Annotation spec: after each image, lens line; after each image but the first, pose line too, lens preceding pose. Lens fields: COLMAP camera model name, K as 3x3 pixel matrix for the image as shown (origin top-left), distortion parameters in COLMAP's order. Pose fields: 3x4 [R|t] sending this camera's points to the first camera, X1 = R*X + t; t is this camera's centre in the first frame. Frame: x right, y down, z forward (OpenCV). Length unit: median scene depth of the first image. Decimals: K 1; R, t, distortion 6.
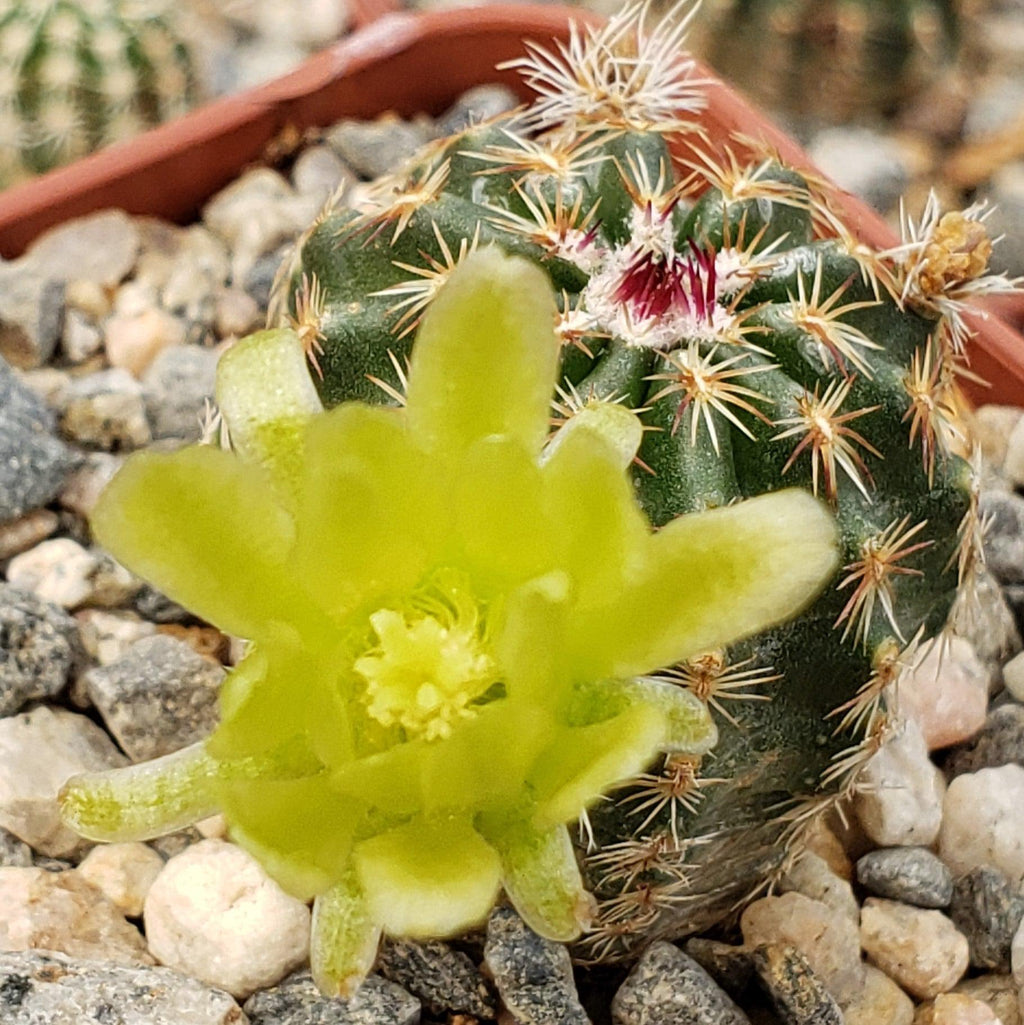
lens RADIAL K [[3422.4, 0, 337.4], [0, 3422.4, 513.2], [0, 0, 1]] dist [0.301083, -1.715866]
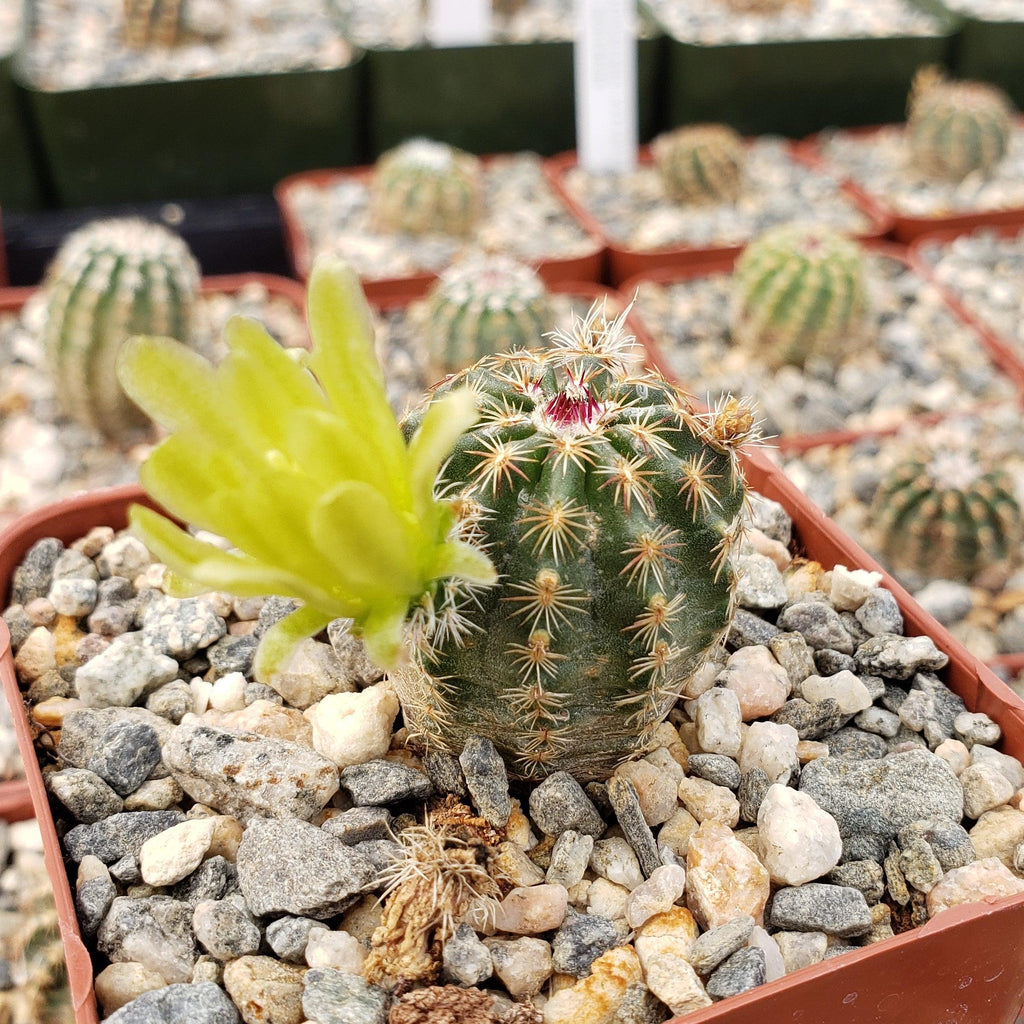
lens RADIAL K [[1441.2, 0, 541.8], [0, 1441.2, 481.0], [0, 0, 1]] dist [0.271310, -1.371287]
pose [[0.967651, 0.077964, -0.239945, 0.278504], [-0.135511, 0.962833, -0.233642, 0.168771], [0.212812, 0.258600, 0.942251, 0.212046]]
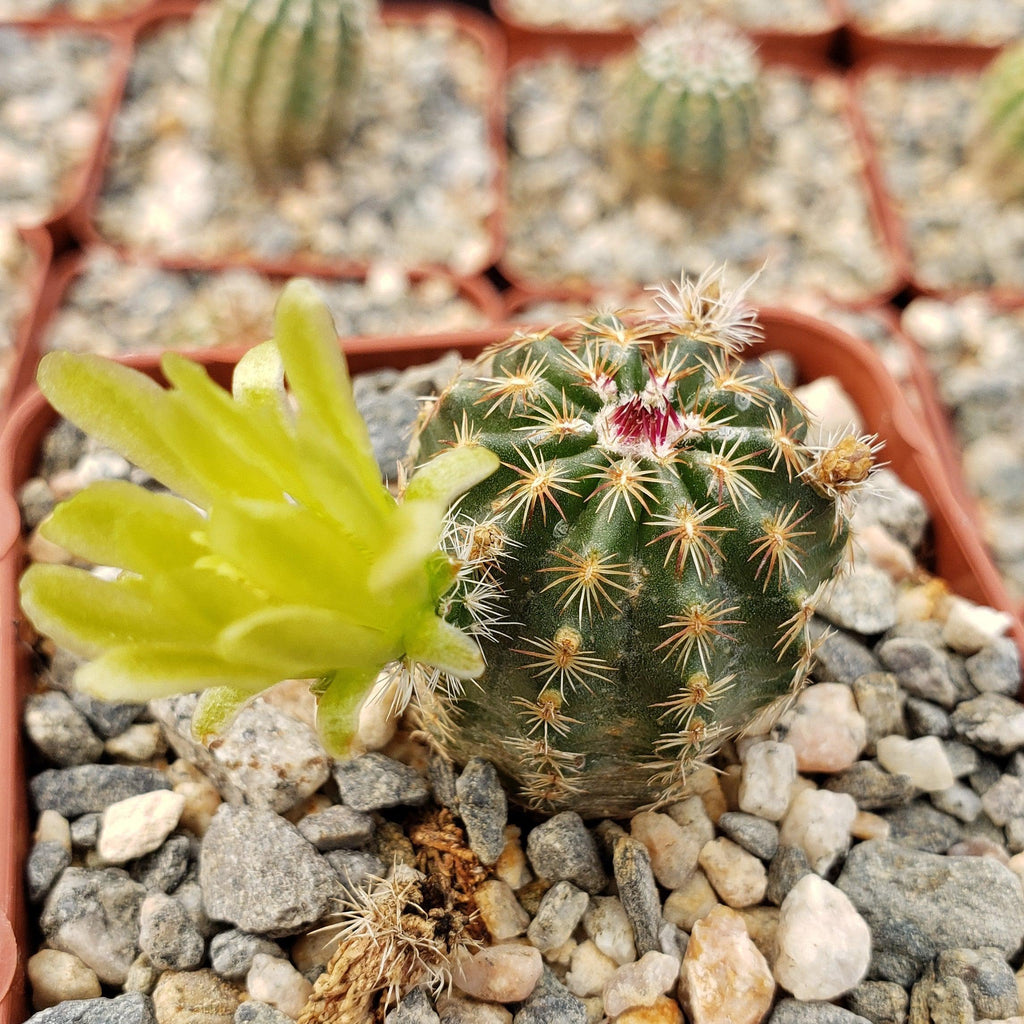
lens RADIAL K [[1447.4, 0, 510.1], [0, 1447.4, 579.1], [0, 0, 1]] dist [0.243360, -1.268257]
pose [[0.893282, 0.305597, -0.329631, 0.282500], [-0.306704, 0.950489, 0.050037, -0.010634], [0.328602, 0.056402, 0.942783, 0.332186]]
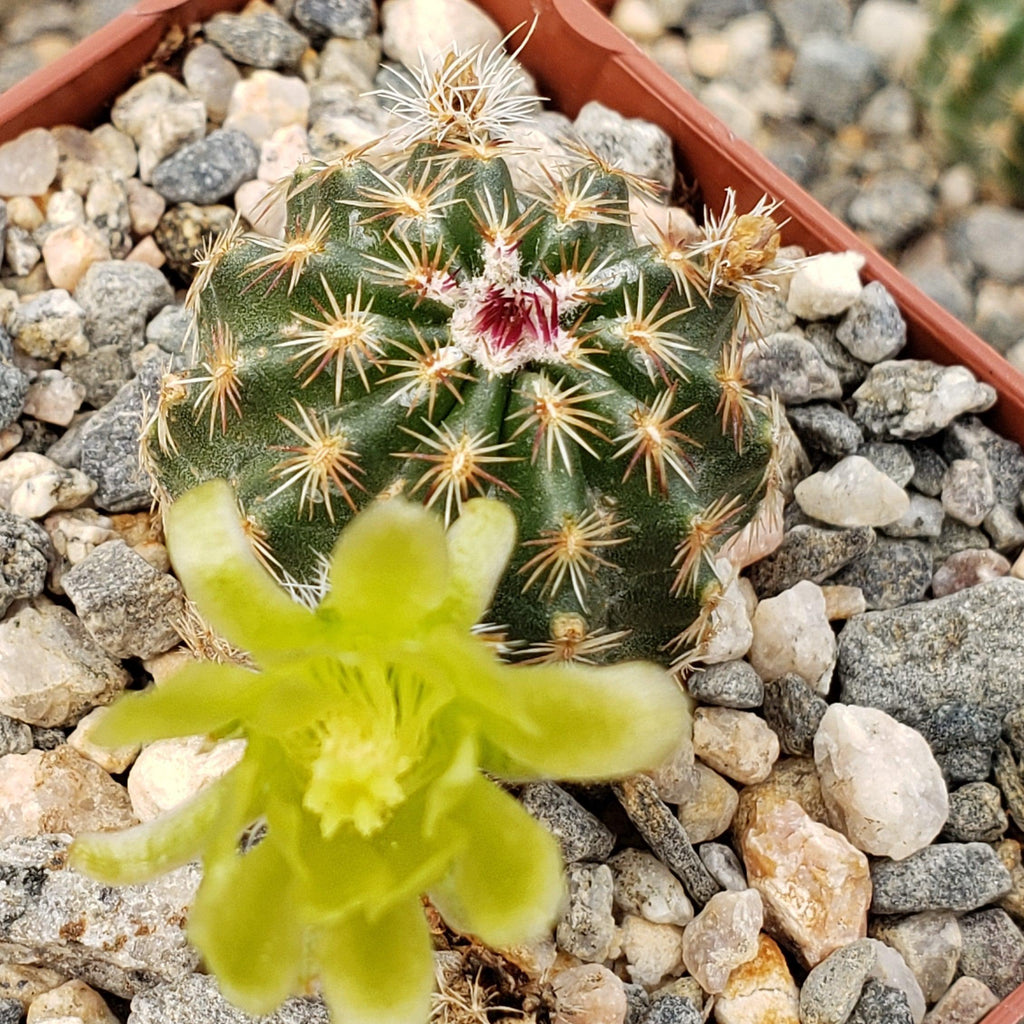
lens RADIAL K [[2760.1, 0, 249.5], [0, 2760.1, 445.0], [0, 0, 1]] dist [0.306008, -1.563591]
pose [[0.996573, -0.082511, 0.005774, -0.007756], [0.079348, 0.973408, 0.214897, -0.234816], [-0.023352, -0.213703, 0.976620, 0.036316]]
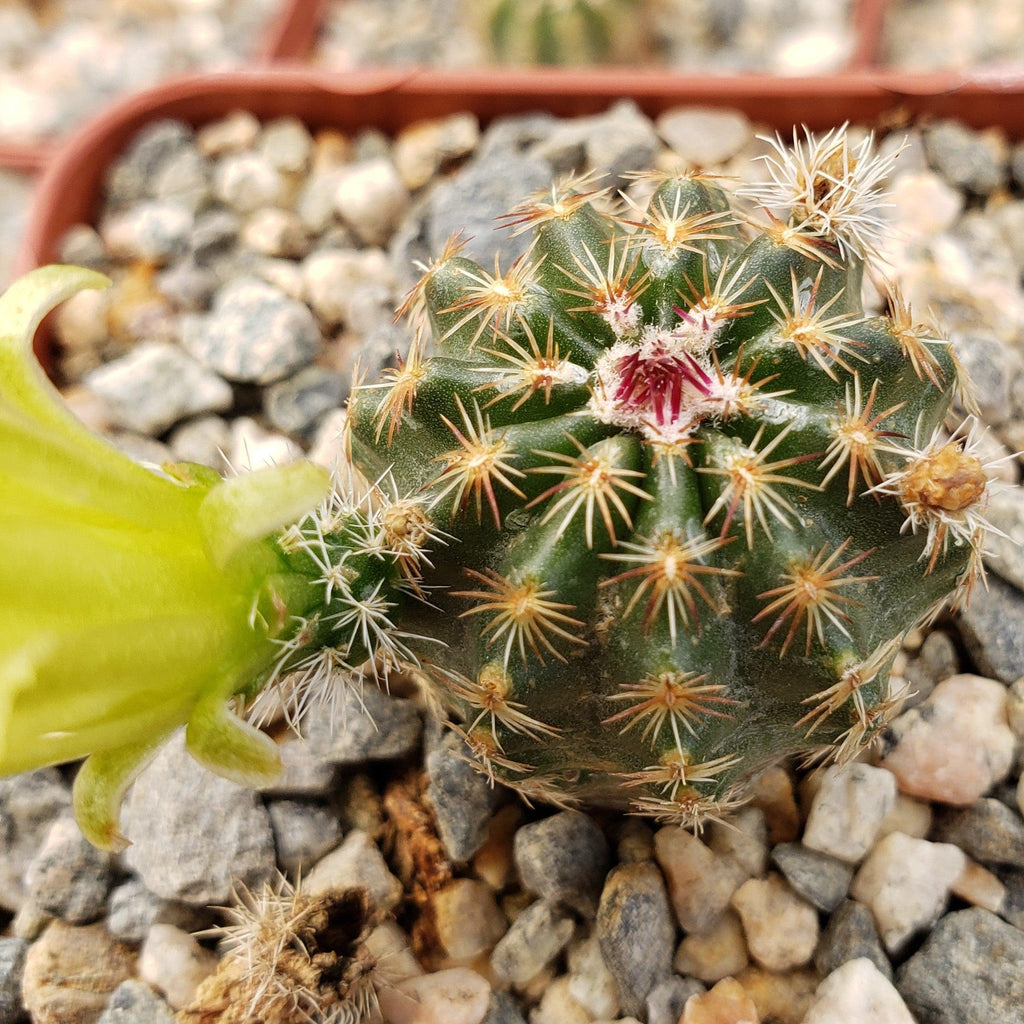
lens RADIAL K [[1601.3, 0, 685.9], [0, 1601.3, 411.8], [0, 0, 1]] dist [-0.043140, -0.156484]
pose [[0.764534, 0.489974, -0.418823, 0.319873], [-0.399778, 0.870131, 0.288182, -0.207329], [0.505633, -0.052889, 0.861126, 0.544716]]
